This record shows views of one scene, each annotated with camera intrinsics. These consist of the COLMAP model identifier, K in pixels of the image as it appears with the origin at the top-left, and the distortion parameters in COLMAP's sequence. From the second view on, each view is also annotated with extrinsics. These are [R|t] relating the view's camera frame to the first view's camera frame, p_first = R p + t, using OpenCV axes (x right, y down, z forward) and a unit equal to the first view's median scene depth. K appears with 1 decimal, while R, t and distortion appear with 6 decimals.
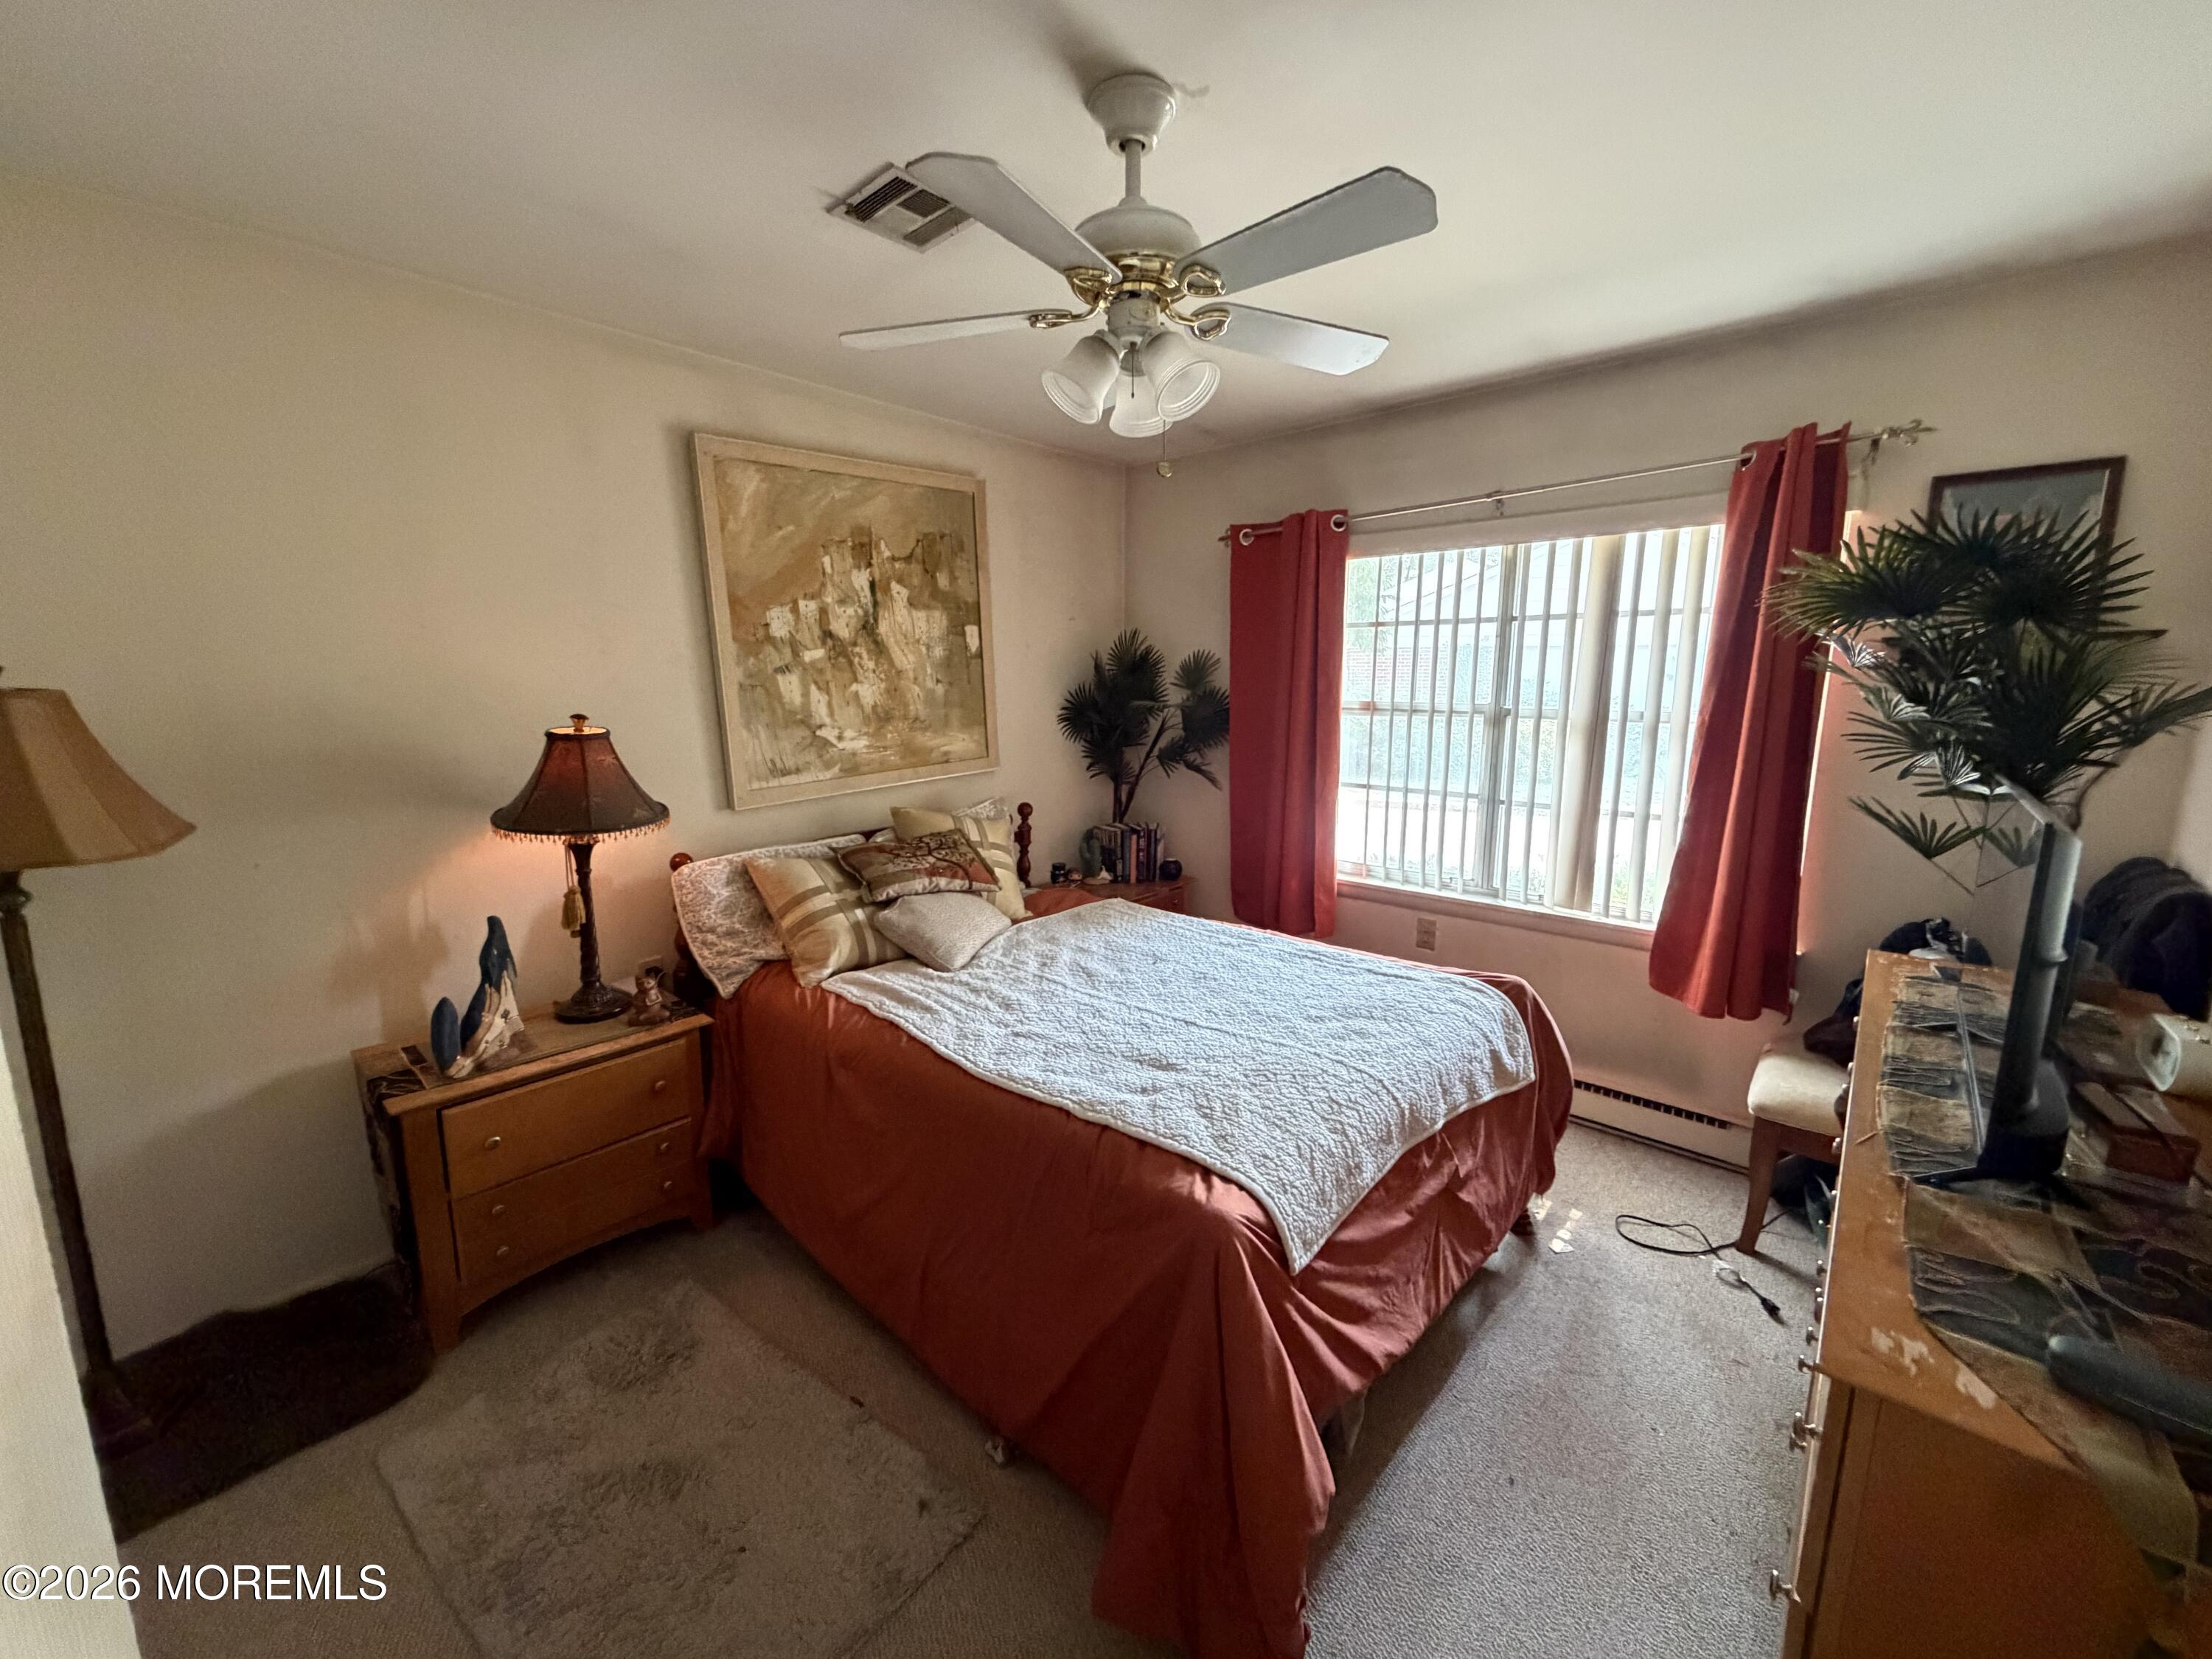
lens RADIAL K [[880.2, 0, 1097.2], [0, 880.2, 832.4], [0, 0, 1]] dist [-0.000254, -0.000146]
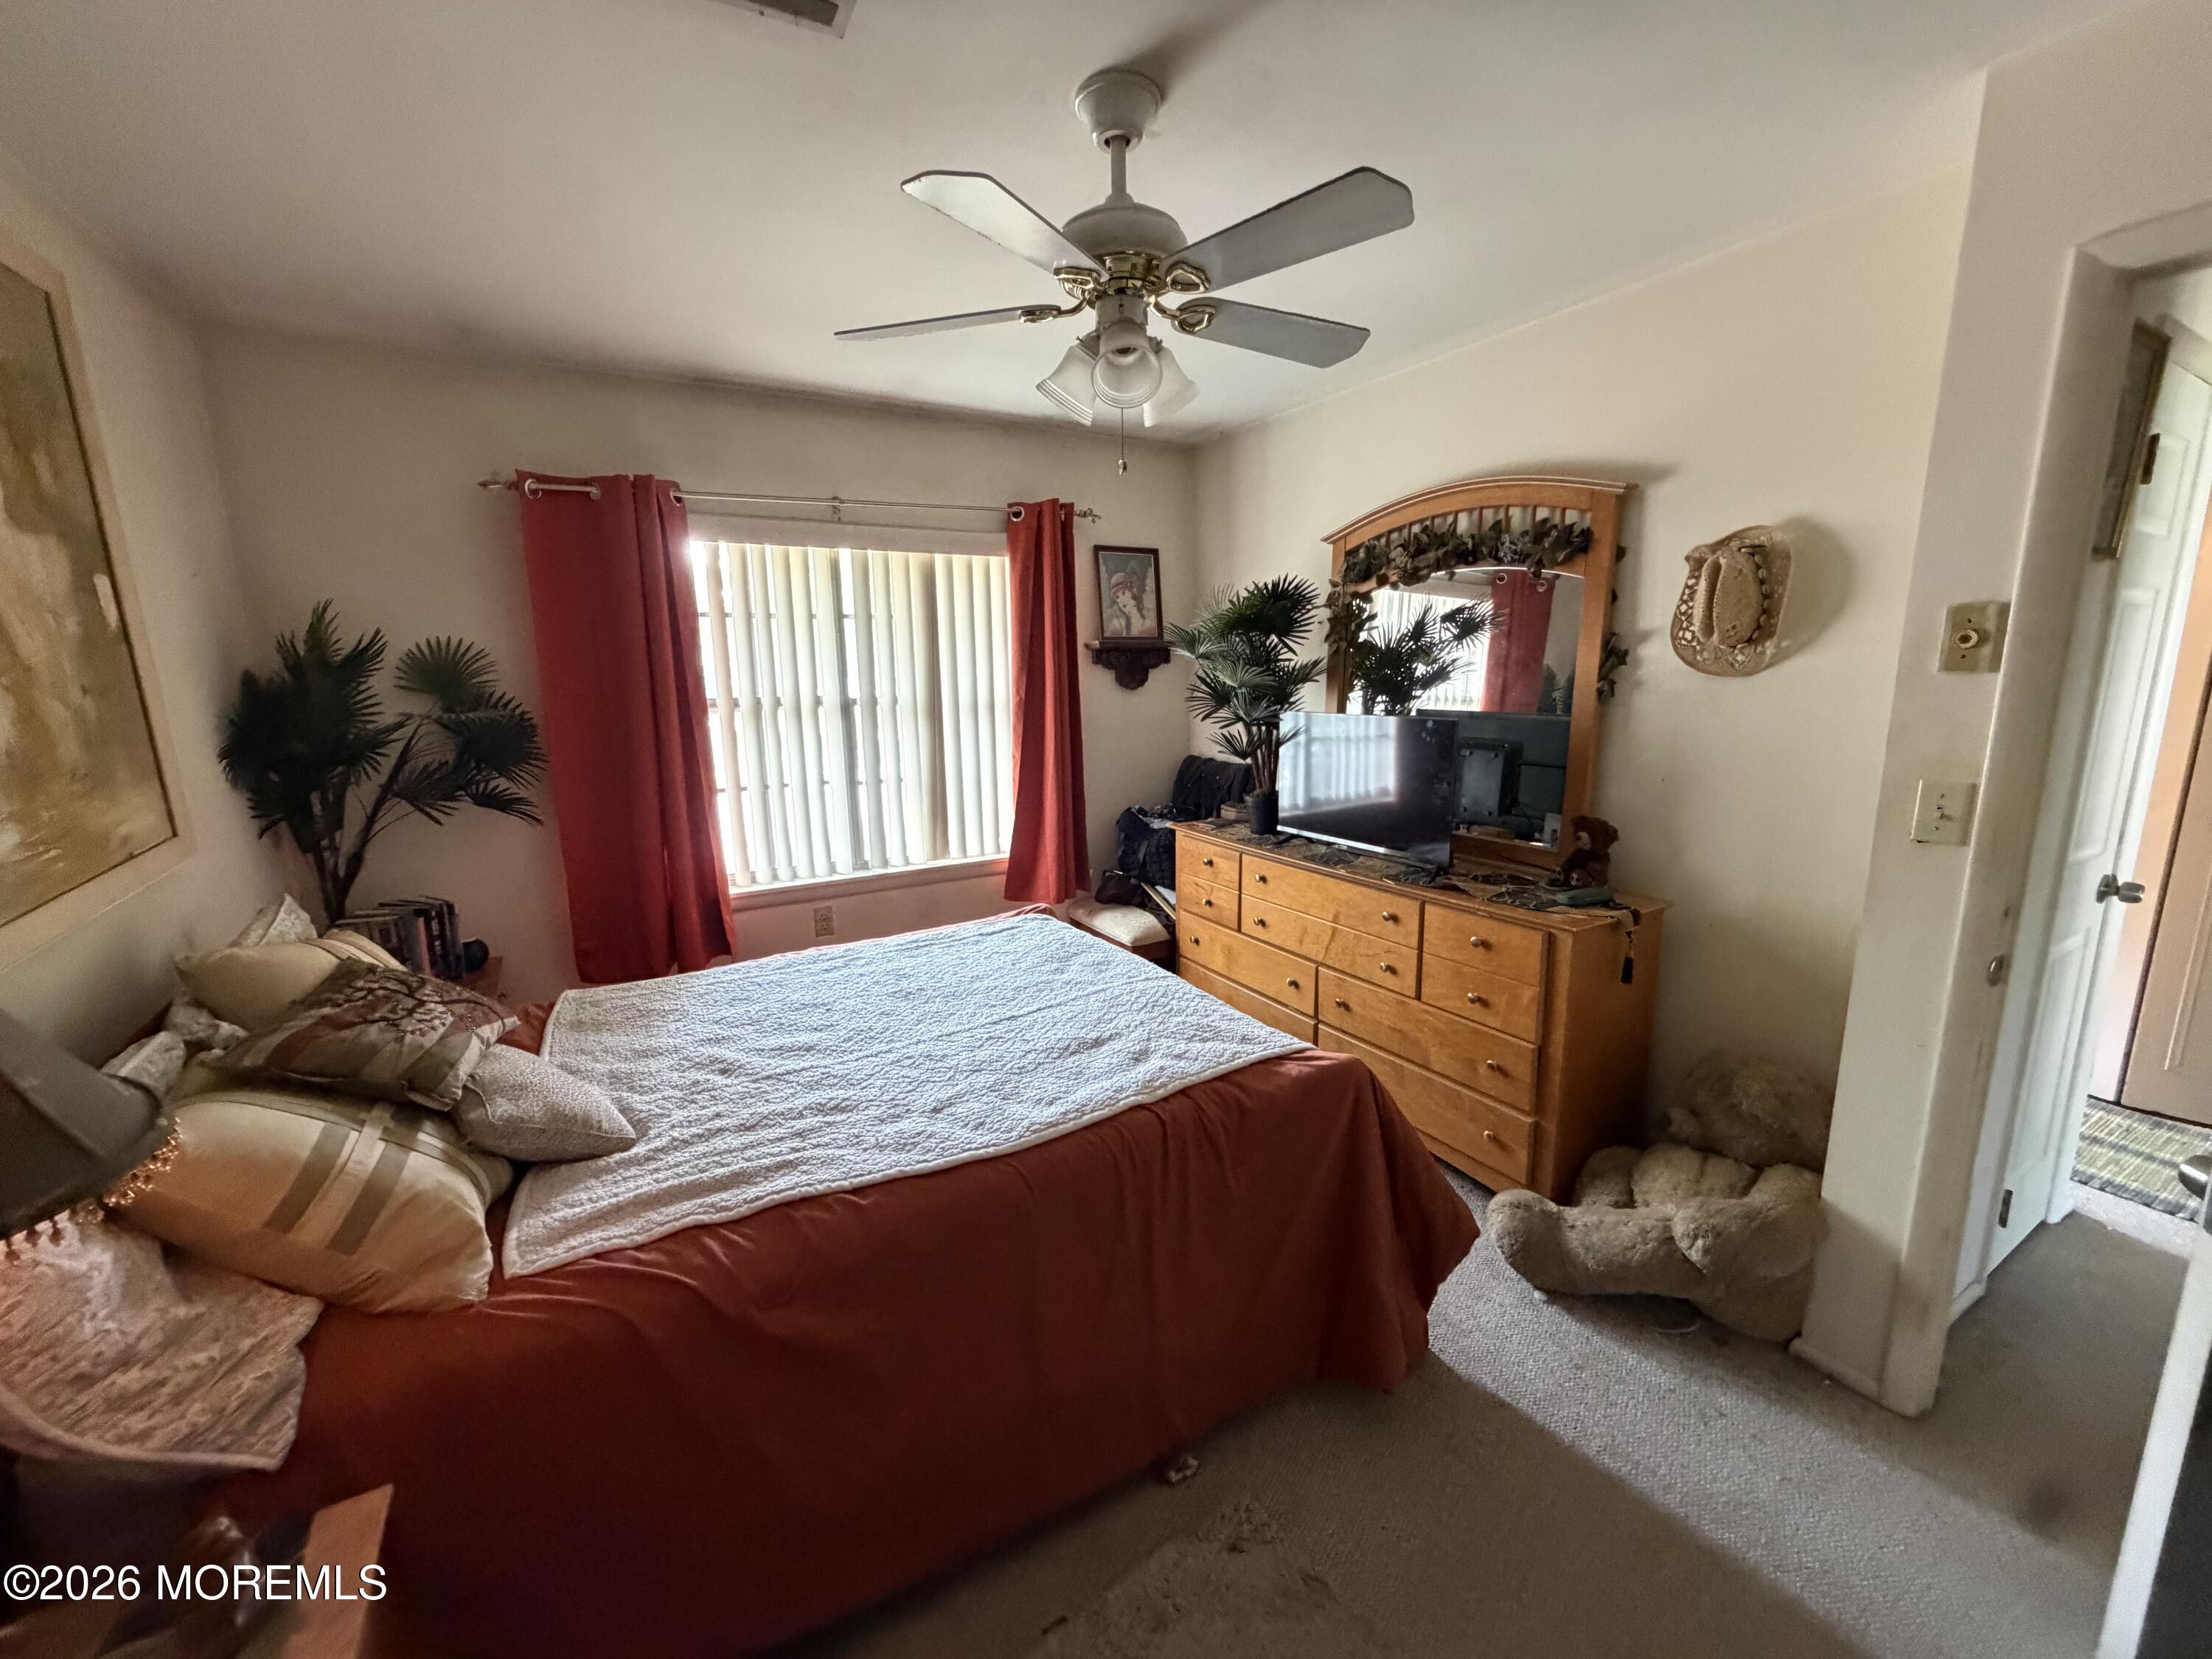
lens RADIAL K [[880.2, 0, 1097.2], [0, 880.2, 832.4], [0, 0, 1]] dist [-0.000254, -0.000146]
pose [[0.299991, -0.180360, 0.936737, -0.616829], [0.181789, 0.974777, 0.129466, -0.078989], [-0.936460, 0.131450, 0.325212, 0.460381]]
